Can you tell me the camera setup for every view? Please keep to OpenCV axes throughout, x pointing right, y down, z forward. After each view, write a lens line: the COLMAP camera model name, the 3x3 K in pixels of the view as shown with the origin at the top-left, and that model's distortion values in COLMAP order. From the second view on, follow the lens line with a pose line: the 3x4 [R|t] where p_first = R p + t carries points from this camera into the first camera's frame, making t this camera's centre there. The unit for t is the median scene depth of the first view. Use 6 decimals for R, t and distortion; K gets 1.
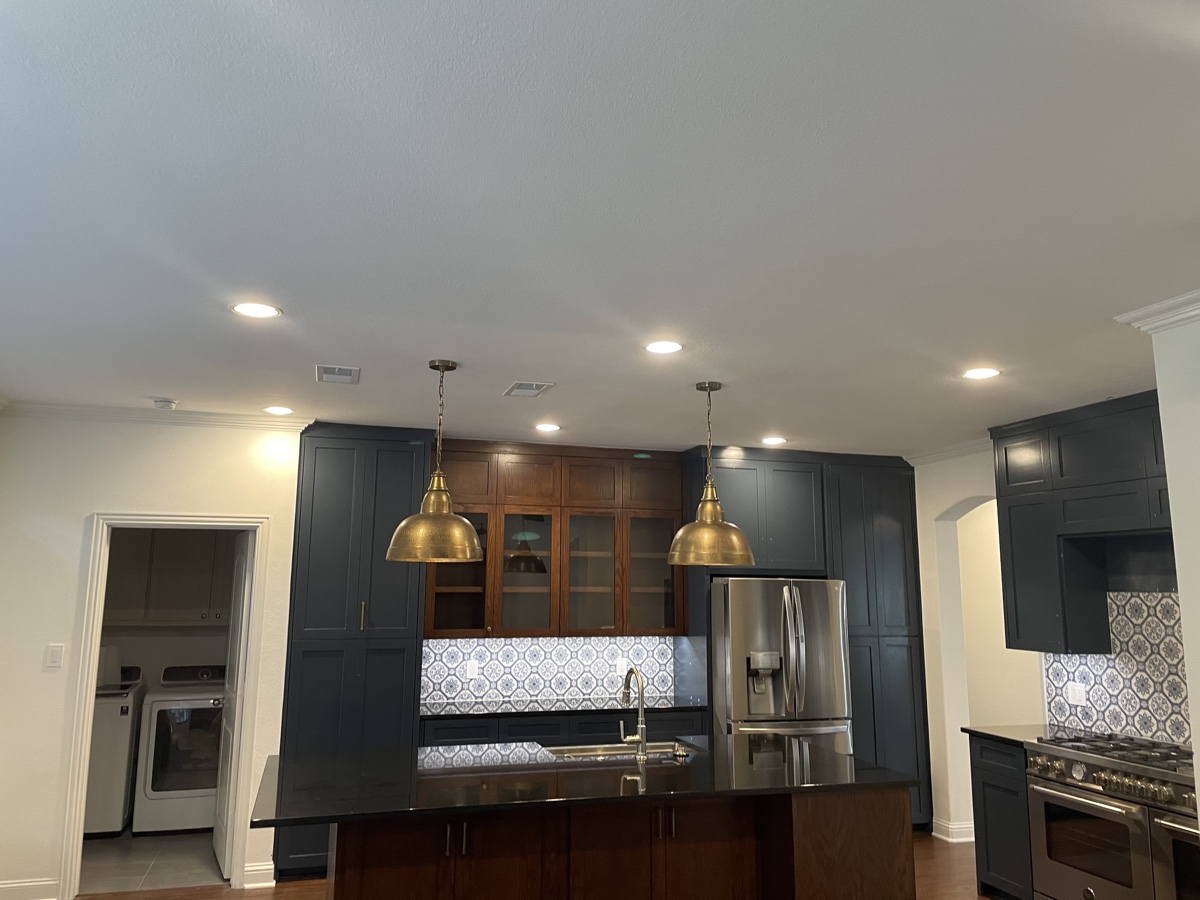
lens RADIAL K [[903.0, 0, 592.2], [0, 903.0, 434.2], [0, 0, 1]] dist [0.092740, -0.125324]
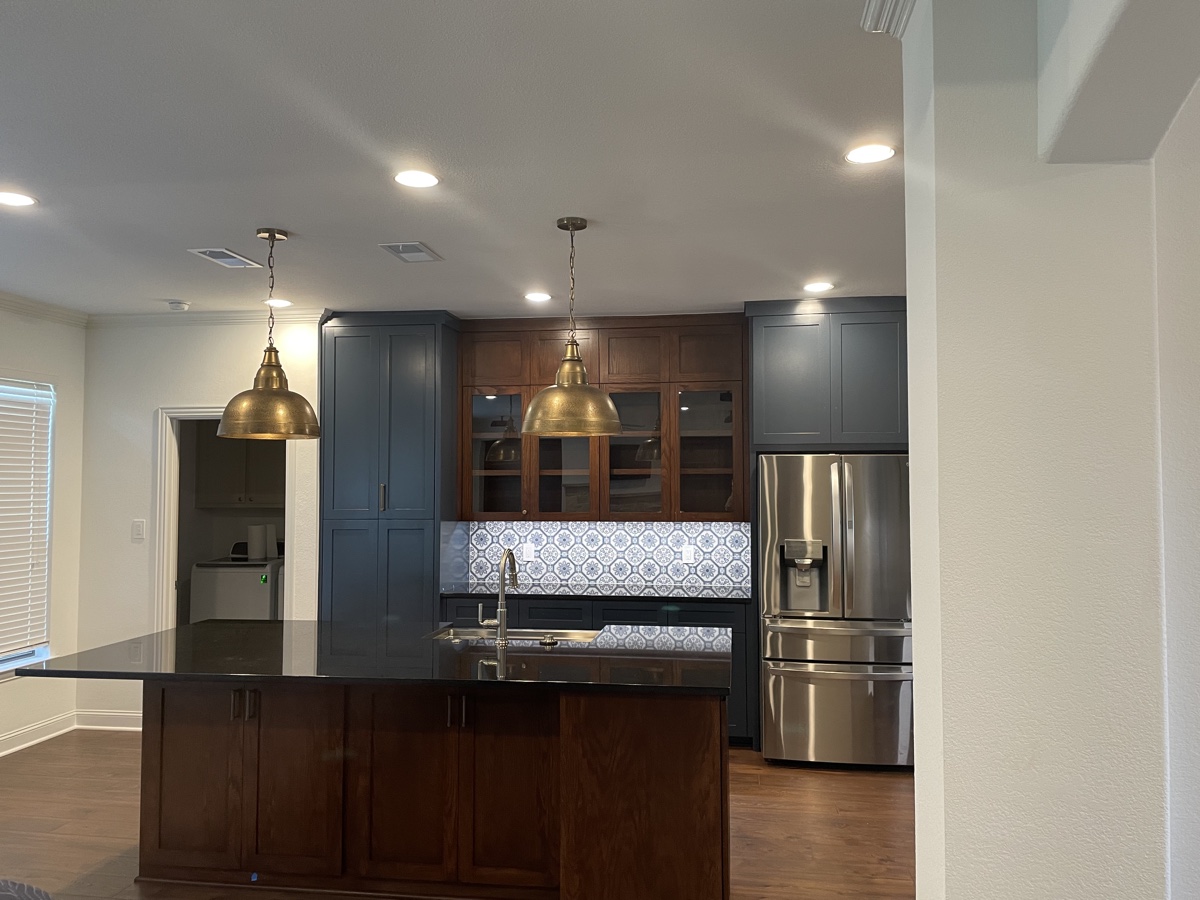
lens RADIAL K [[903.0, 0, 602.1], [0, 903.0, 446.8], [0, 0, 1]] dist [0.092740, -0.125324]
pose [[0.906517, -0.026282, -0.421351, 0.375399], [0.079170, 0.990937, 0.108518, 0.046484], [0.414681, -0.131732, 0.900381, 0.169595]]
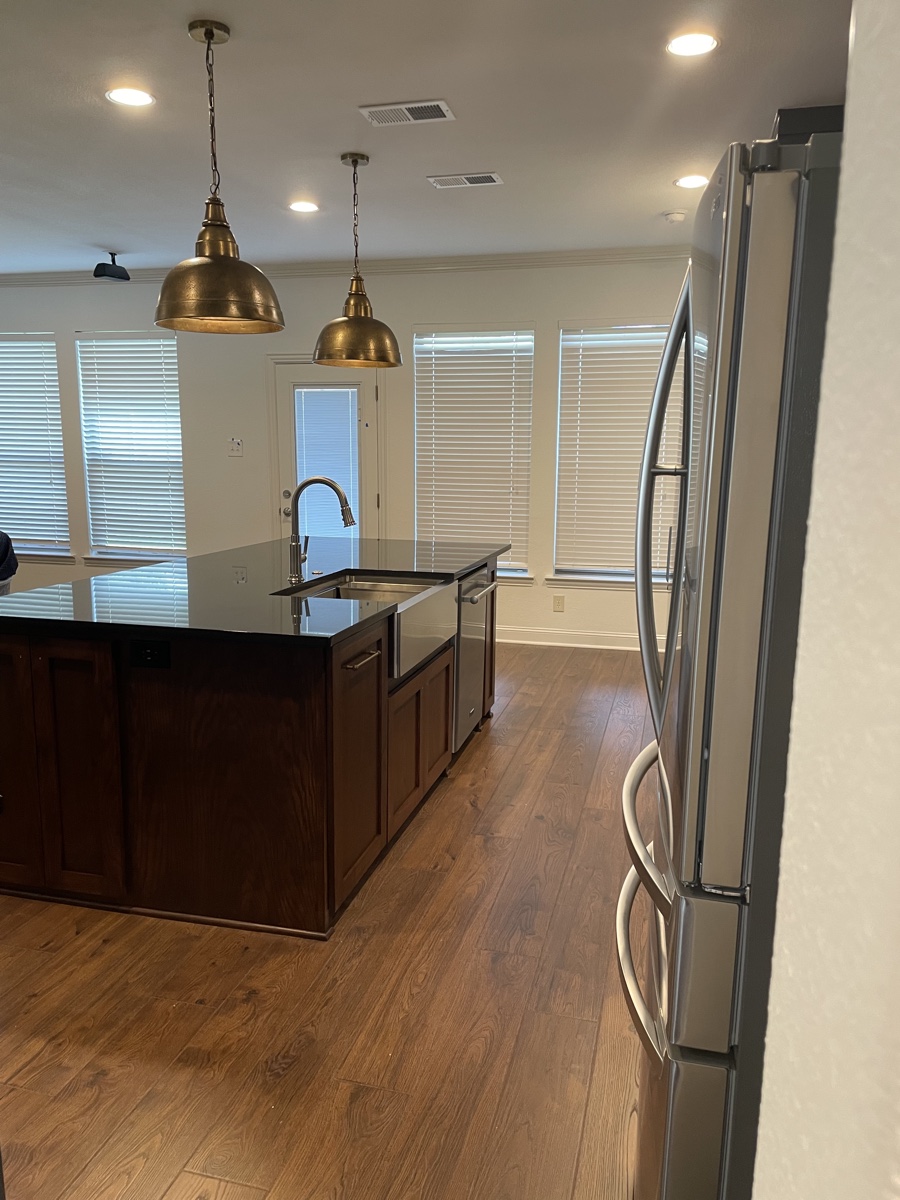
lens RADIAL K [[903.0, 0, 444.7], [0, 903.0, 611.0], [0, 0, 1]] dist [0.092740, -0.125324]
pose [[-0.516058, 0.137925, -0.845376, 0.473464], [0.131065, 0.988043, 0.081193, 0.232361], [0.846467, -0.068899, -0.527965, 1.074942]]
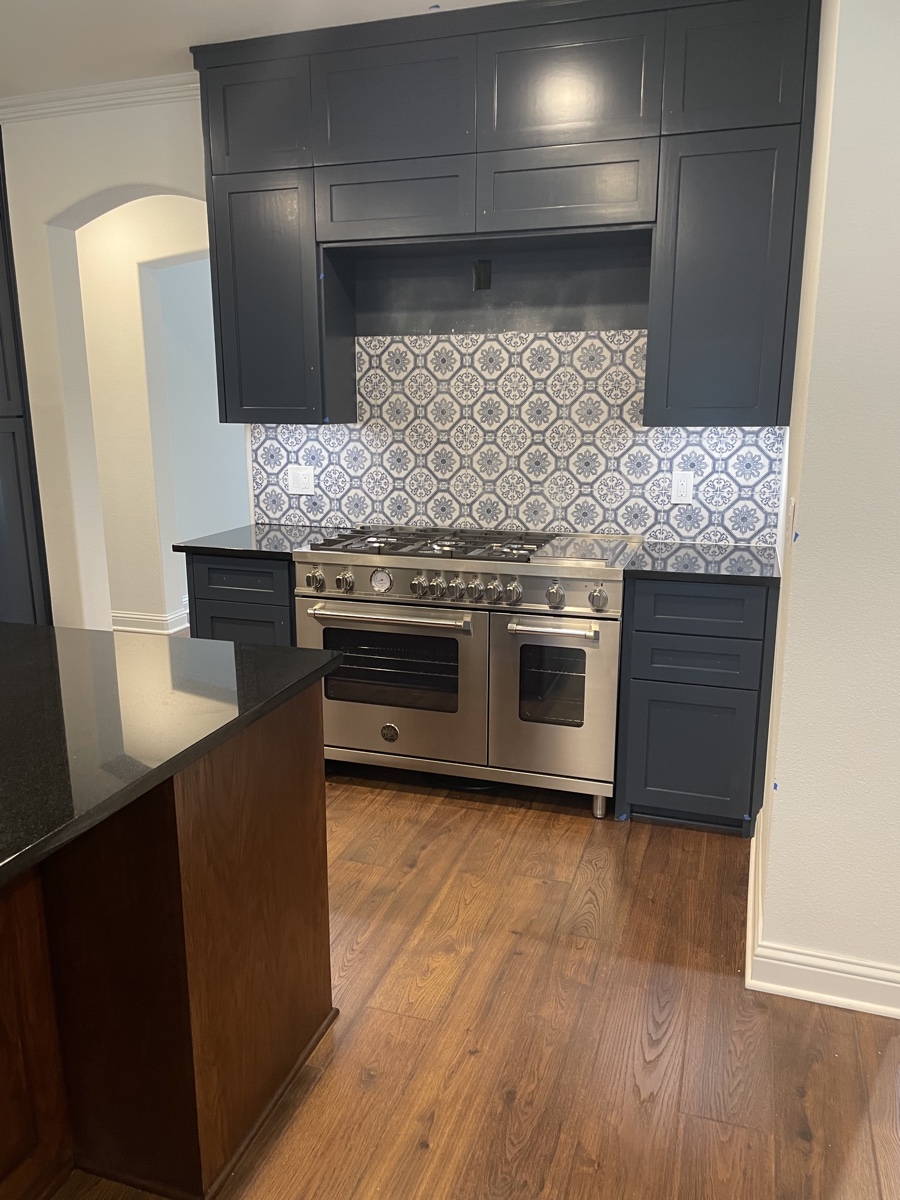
lens RADIAL K [[903.0, 0, 440.0], [0, 903.0, 612.8], [0, 0, 1]] dist [0.092740, -0.125324]
pose [[0.577641, -0.199963, 0.791420, -0.010267], [-0.127755, 0.935438, 0.329597, 0.110737], [-0.806232, -0.291497, 0.514801, 0.436128]]
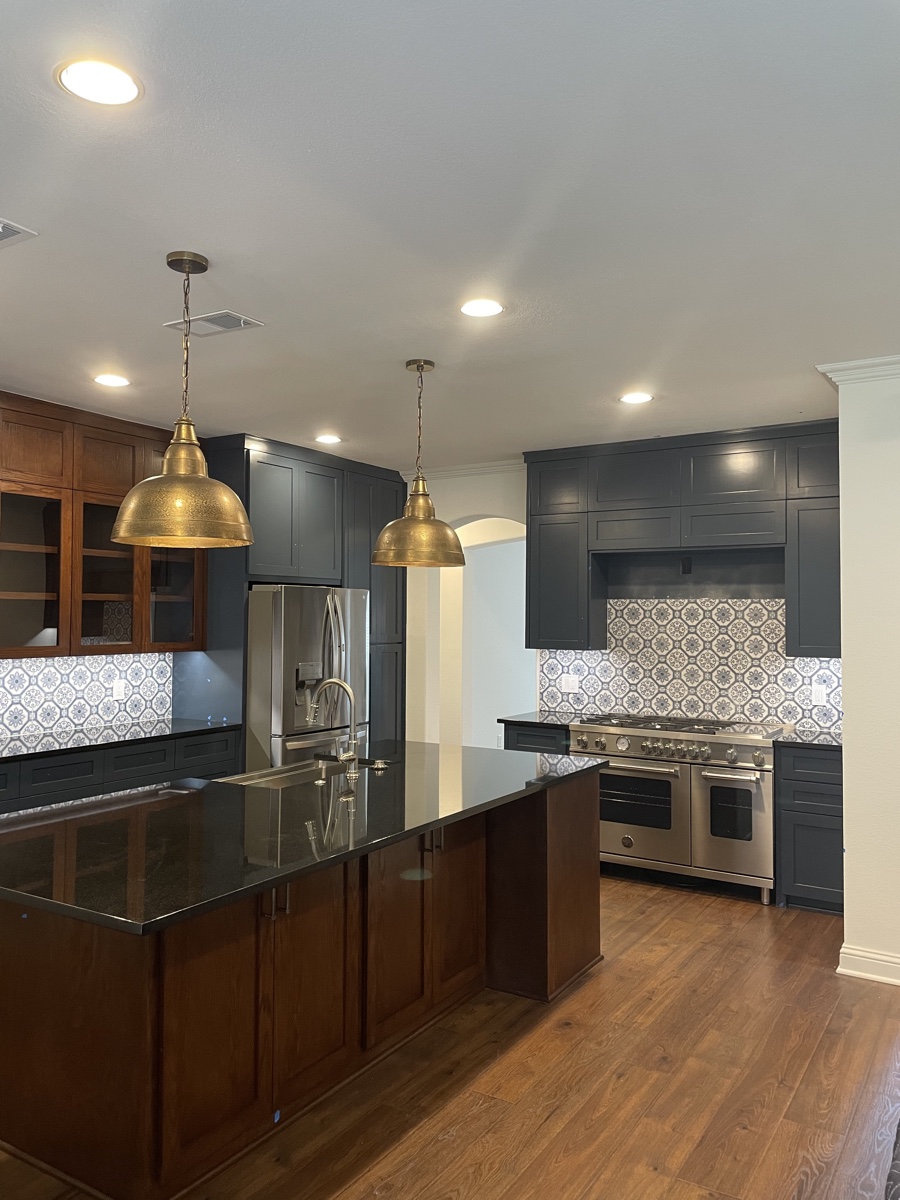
lens RADIAL K [[903.0, 0, 451.6], [0, 903.0, 587.5], [0, 0, 1]] dist [0.092740, -0.125324]
pose [[0.749798, 0.017678, 0.661431, -0.321351], [-0.110572, 0.988934, 0.098913, 0.052556], [-0.652362, -0.147301, 0.743455, 0.214871]]
